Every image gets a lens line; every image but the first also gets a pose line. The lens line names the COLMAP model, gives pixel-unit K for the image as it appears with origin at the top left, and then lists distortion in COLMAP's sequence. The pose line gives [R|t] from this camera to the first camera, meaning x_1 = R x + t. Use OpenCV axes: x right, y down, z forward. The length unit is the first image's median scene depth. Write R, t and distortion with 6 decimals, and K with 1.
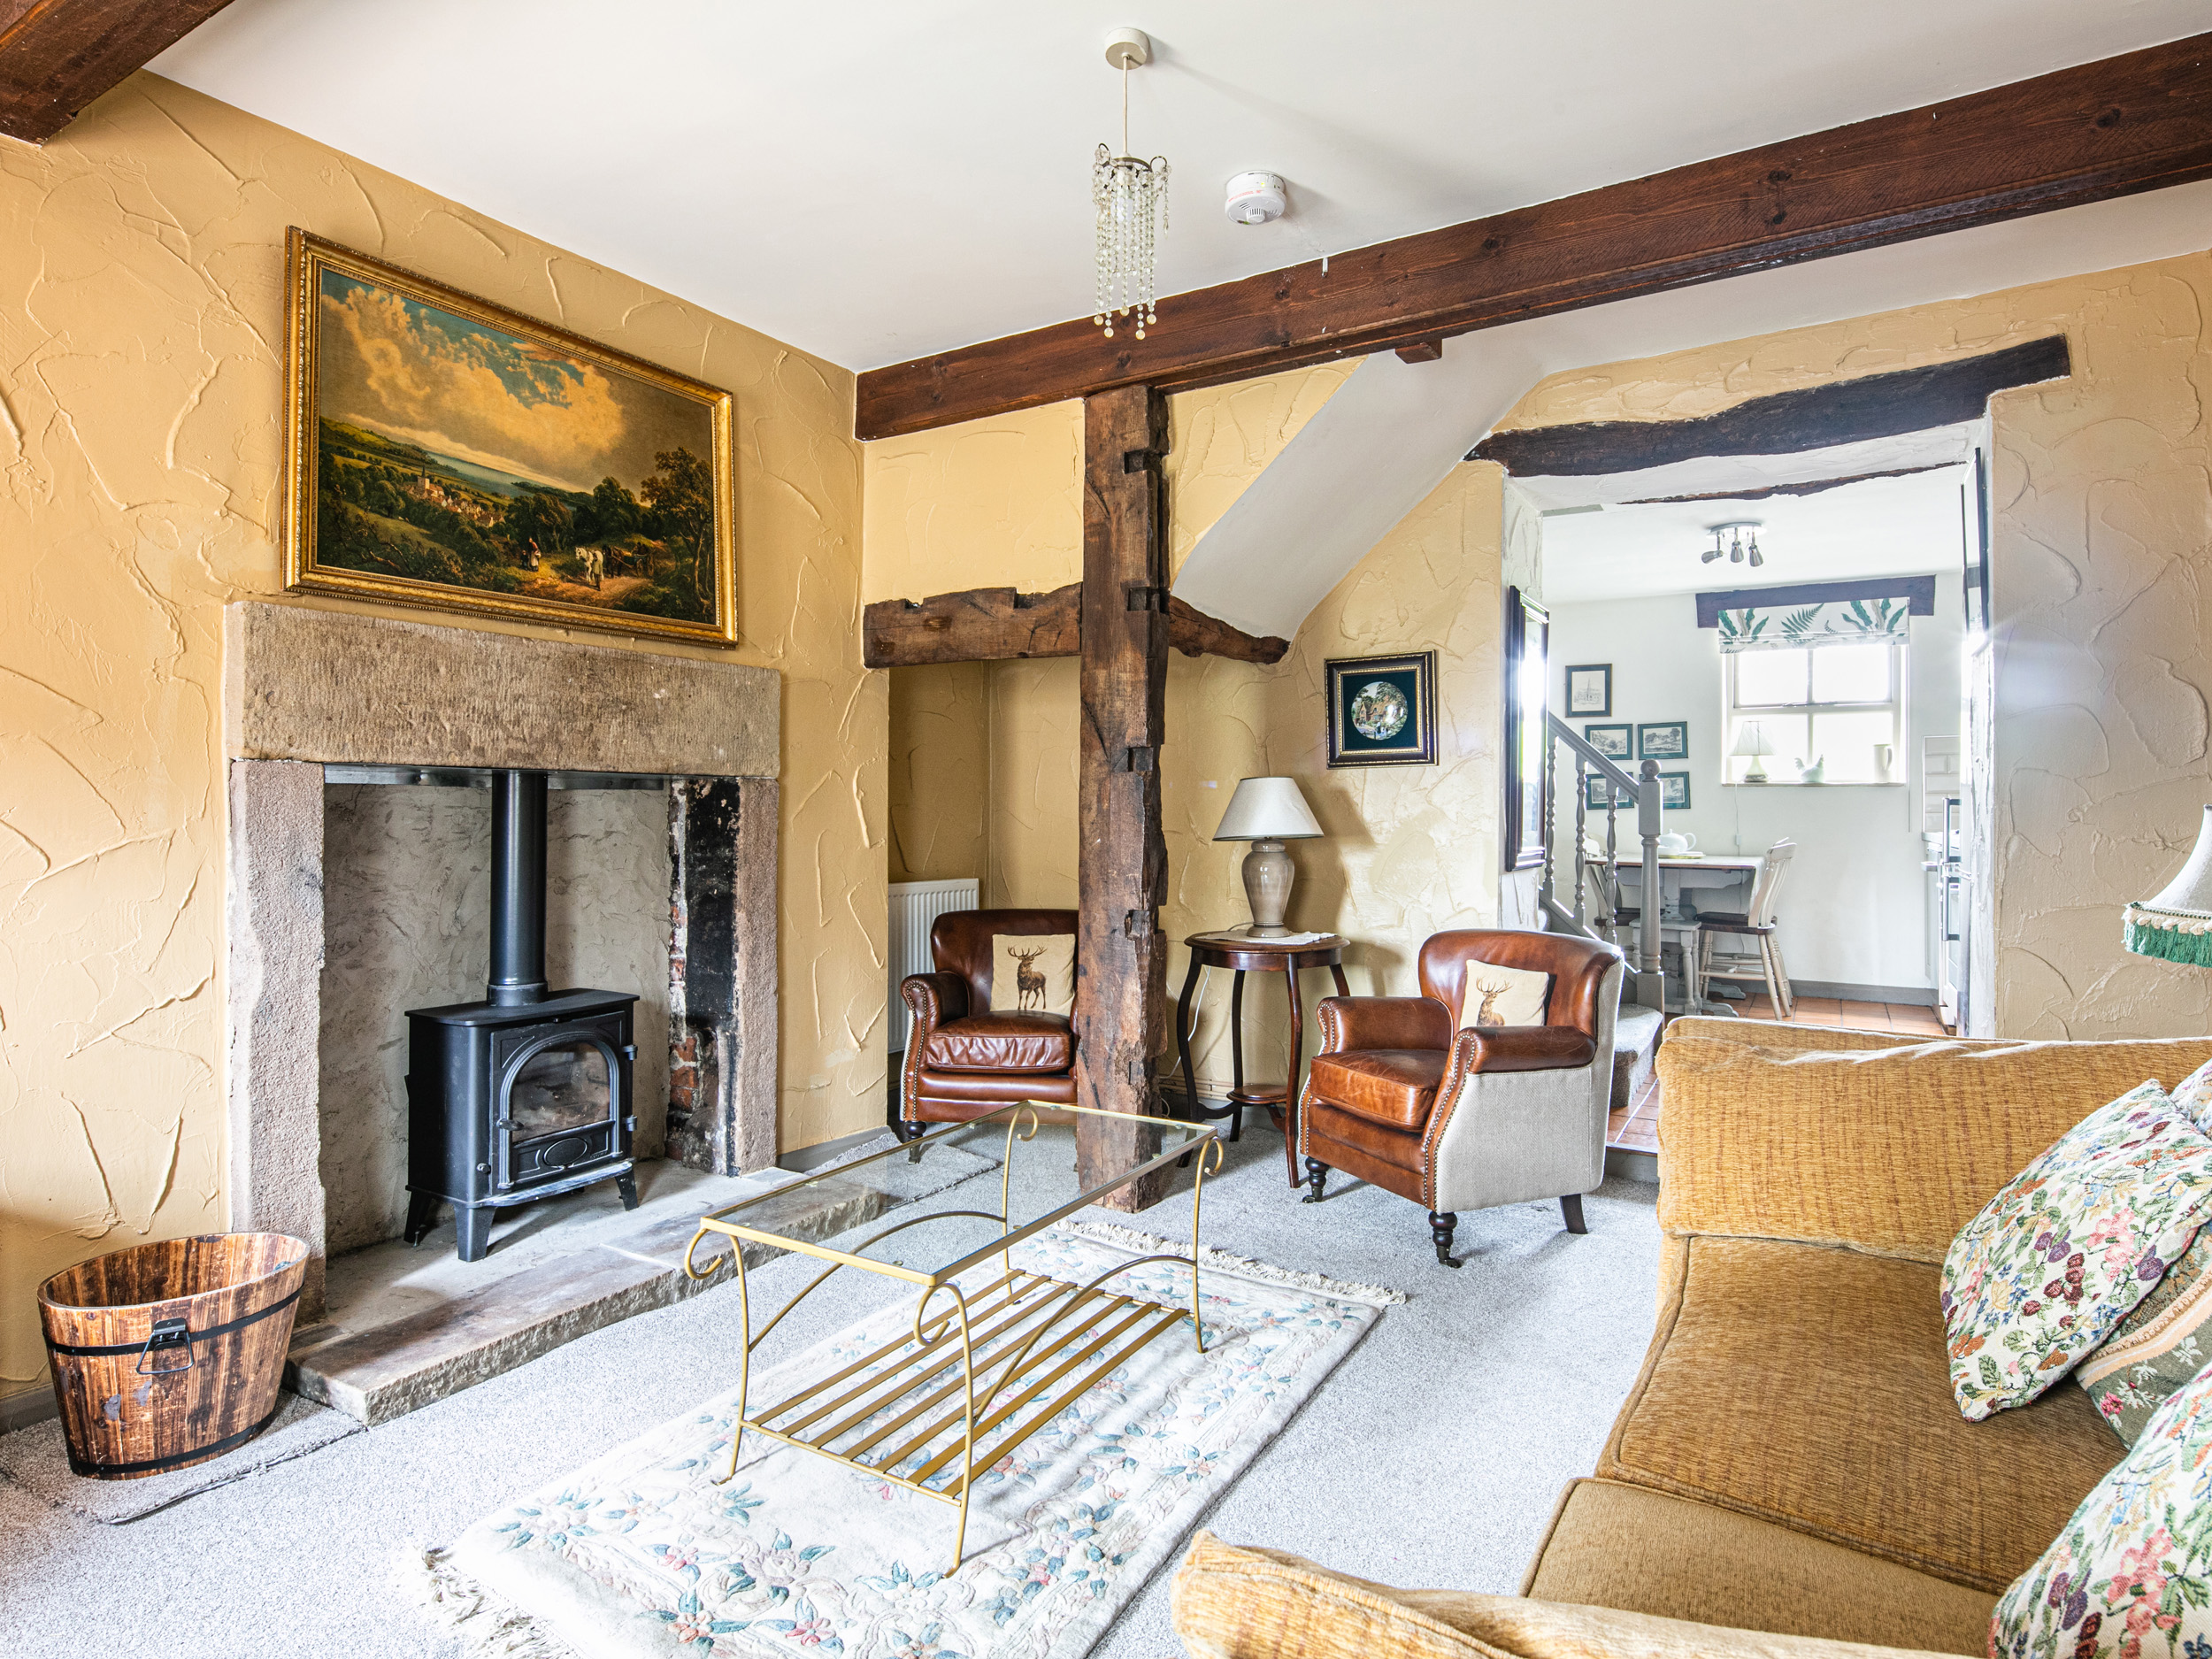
lens RADIAL K [[1218.8, 0, 1109.1], [0, 1218.8, 801.5], [0, 0, 1]] dist [0.000539, -0.000096]
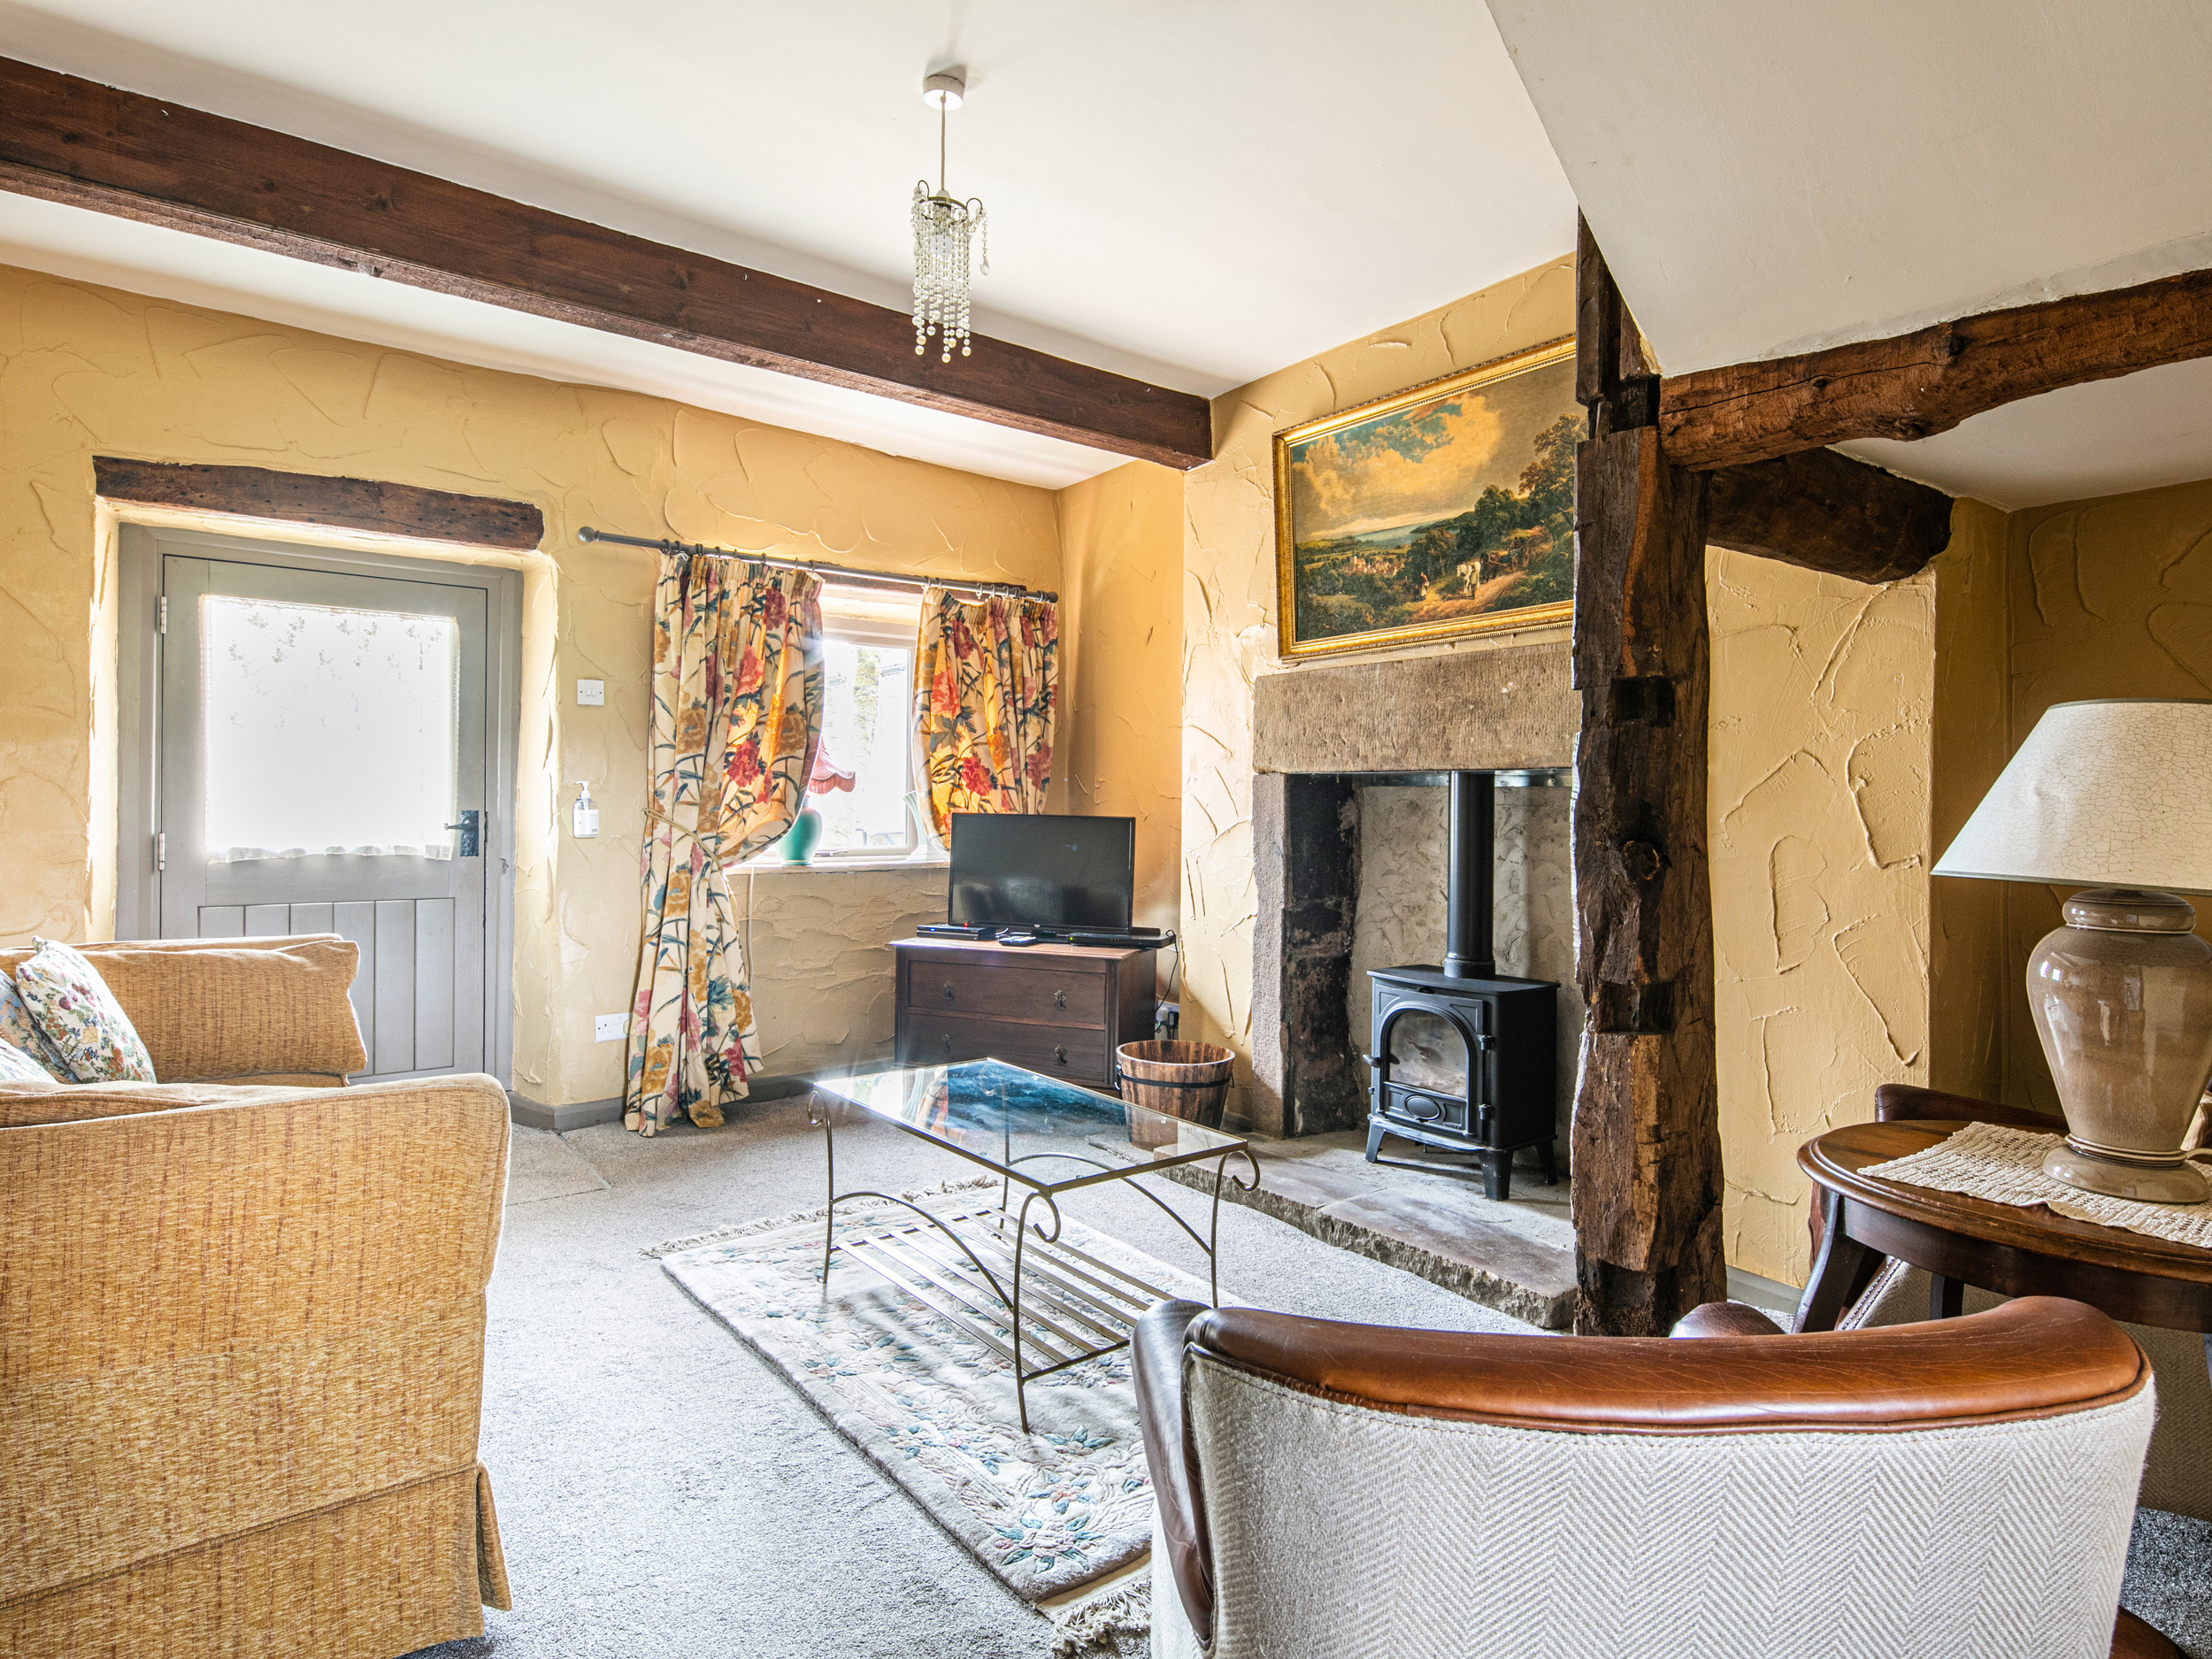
lens RADIAL K [[1218.8, 0, 1109.1], [0, 1218.8, 801.5], [0, 0, 1]] dist [0.000539, -0.000096]
pose [[-0.369502, -0.009336, -0.929183, 0.673914], [-0.003679, 0.999956, -0.008584, 0.013346], [0.929223, 0.000247, -0.369520, 1.081067]]
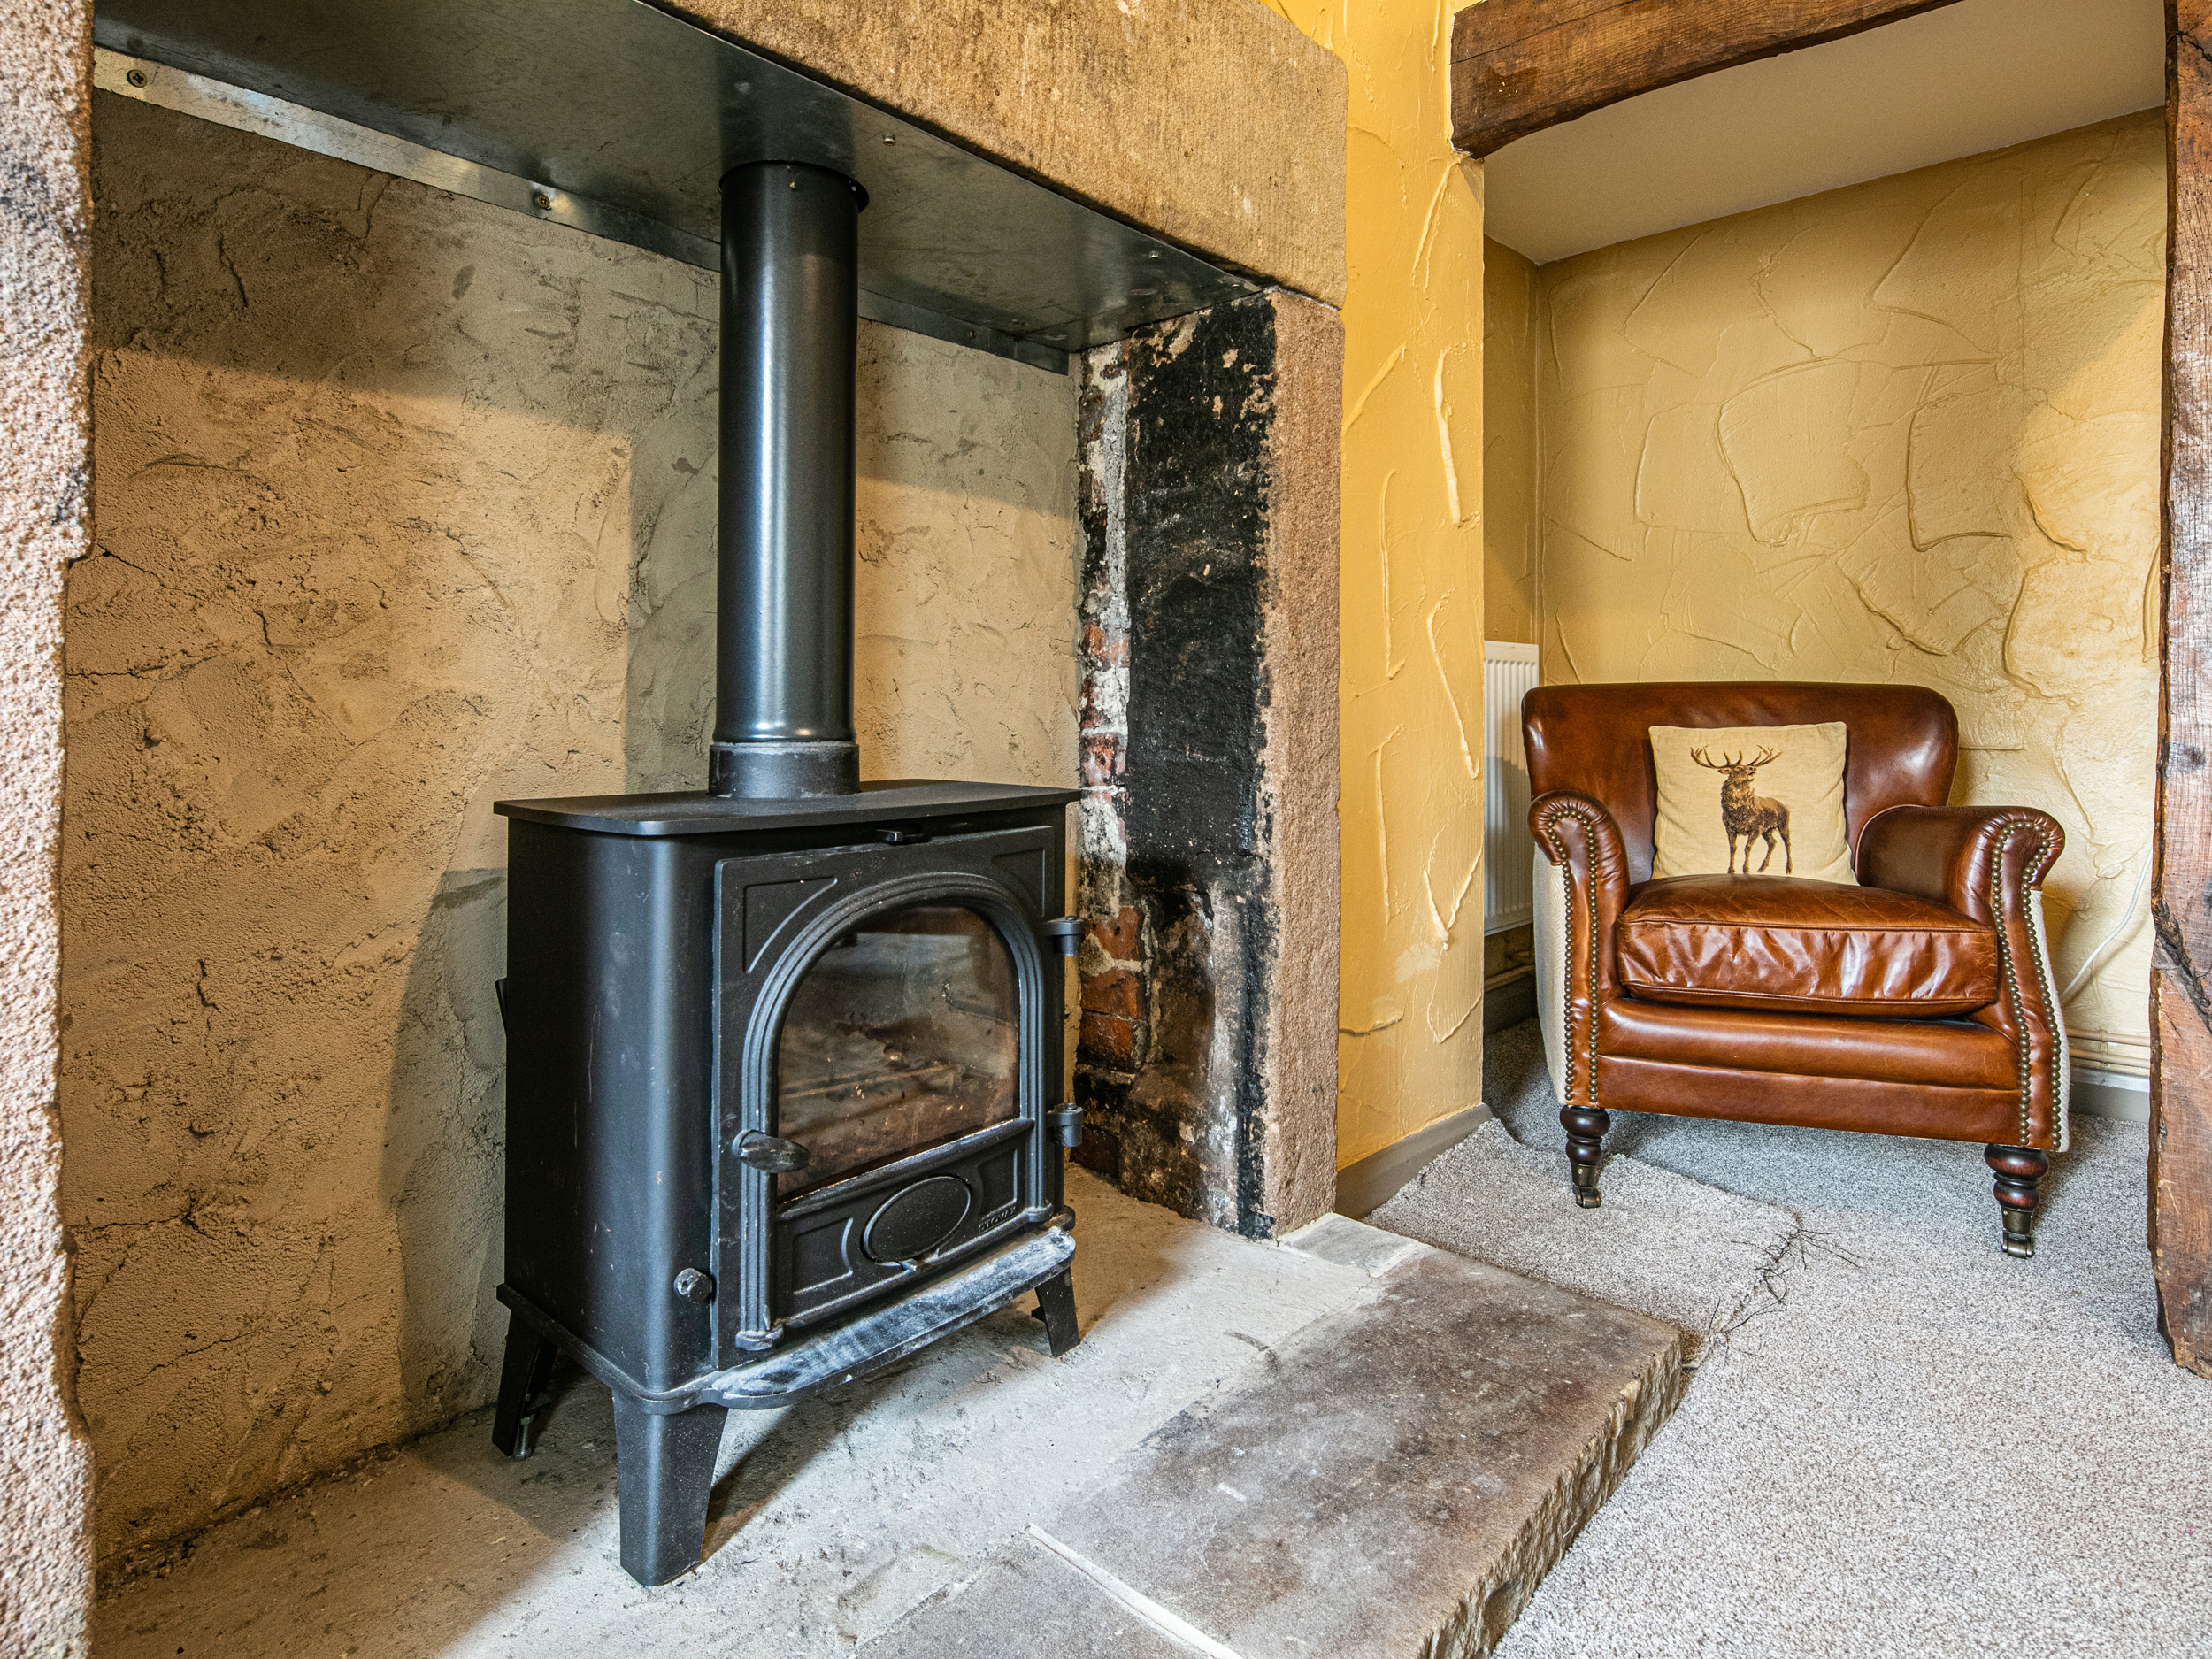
lens RADIAL K [[1228.8, 0, 1103.3], [0, 1228.8, 690.3], [0, 0, 1]] dist [-0.002790, -0.000826]
pose [[0.983992, -0.002406, -0.178196, -0.312897], [0.001897, 0.999994, -0.003025, 0.130945], [0.178202, 0.002638, 0.983990, 0.627954]]
